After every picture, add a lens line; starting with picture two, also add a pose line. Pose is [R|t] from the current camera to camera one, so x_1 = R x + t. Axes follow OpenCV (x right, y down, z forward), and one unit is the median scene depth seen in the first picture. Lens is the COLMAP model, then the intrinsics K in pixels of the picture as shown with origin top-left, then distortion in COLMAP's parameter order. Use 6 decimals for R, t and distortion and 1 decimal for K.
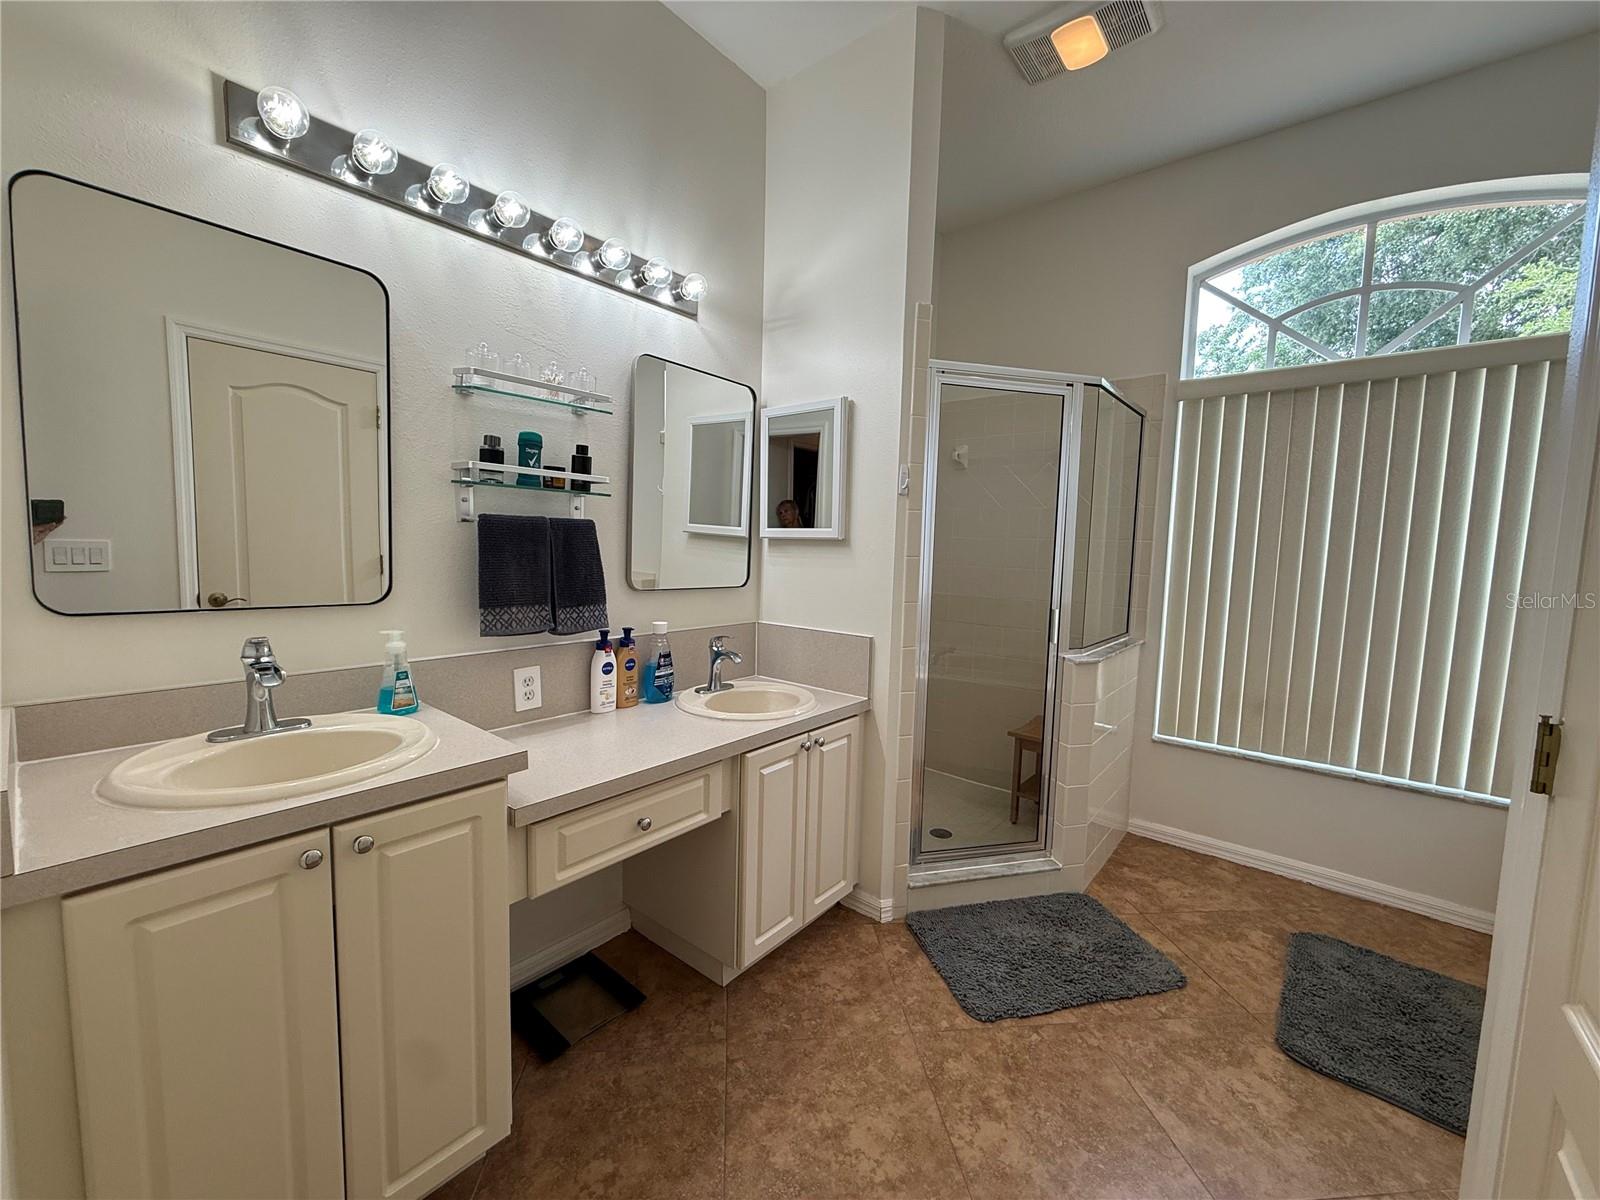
lens RADIAL K [[636.7, 0, 796.3], [0, 636.7, 598.1], [0, 0, 1]] dist [0.001228, -0.000675]
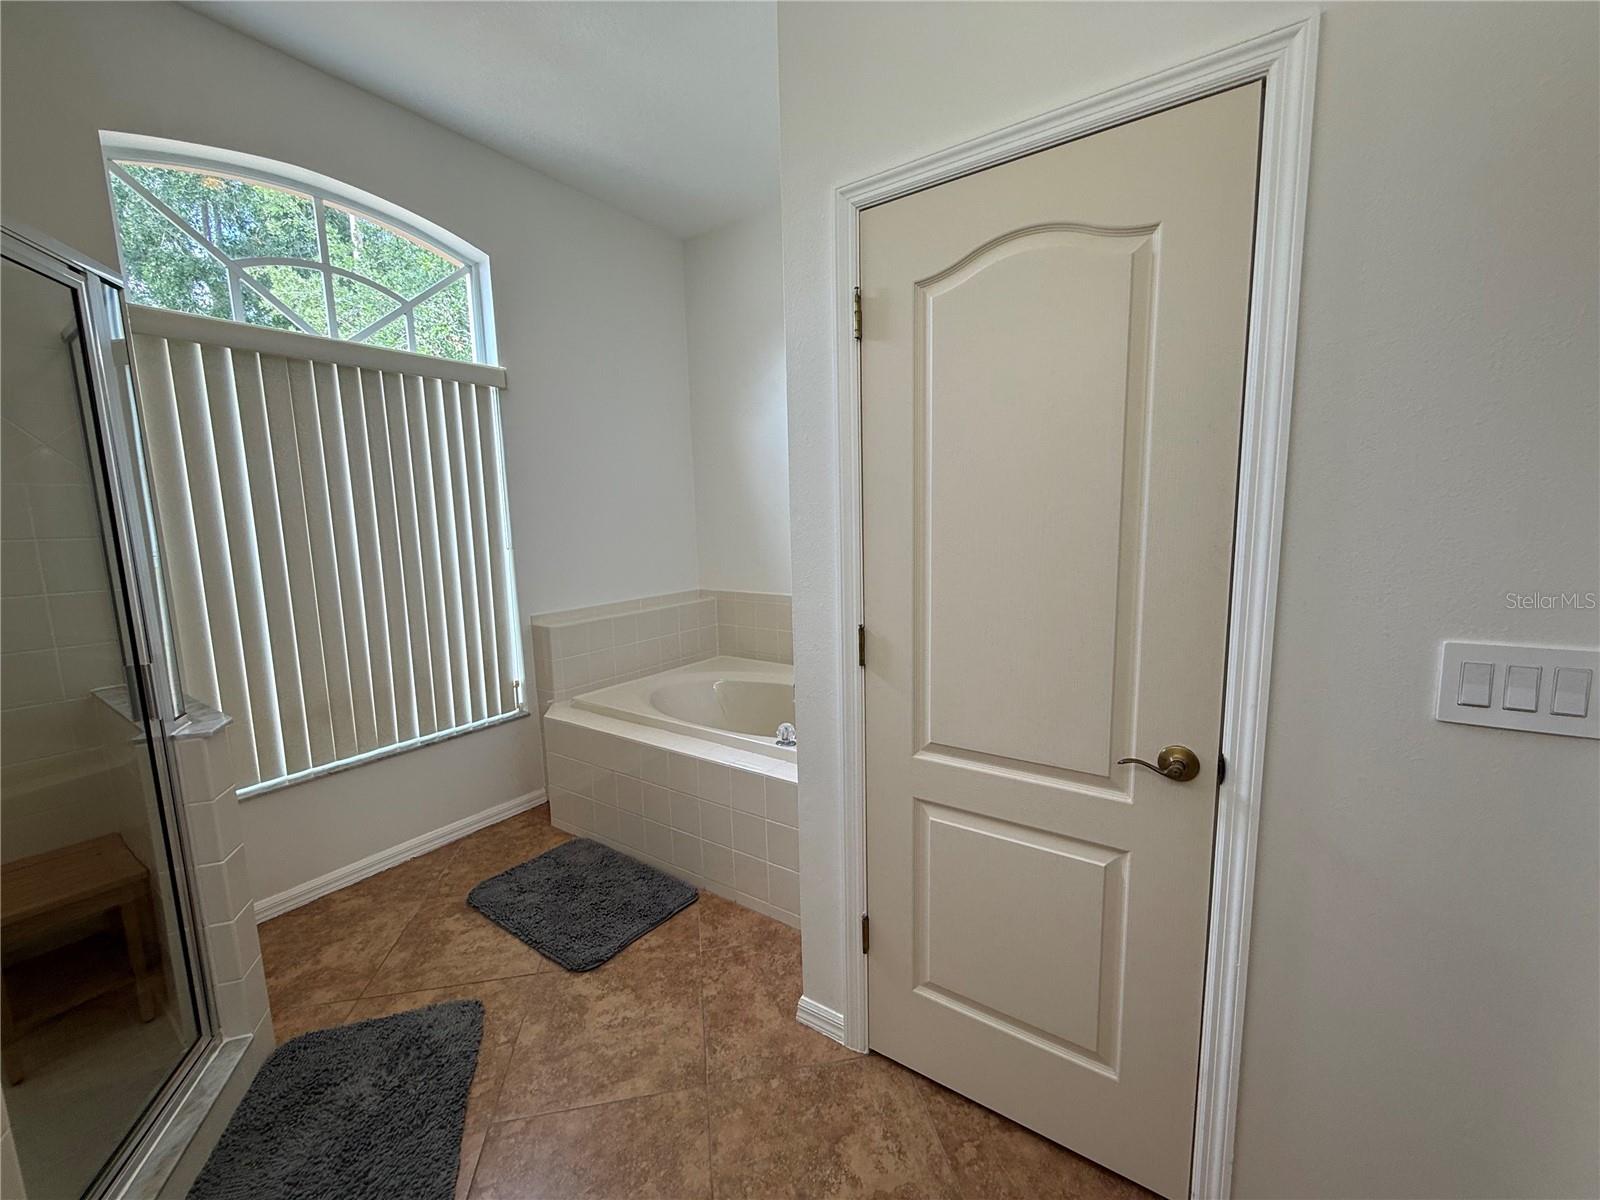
lens RADIAL K [[636.7, 0, 797.9], [0, 636.7, 598.6], [0, 0, 1]] dist [0.001228, -0.000675]
pose [[-0.086286, -0.152422, 0.984542, -0.235954], [0.107649, 0.981015, 0.161310, -0.076763], [-0.990437, 0.119904, -0.068240, 0.467177]]
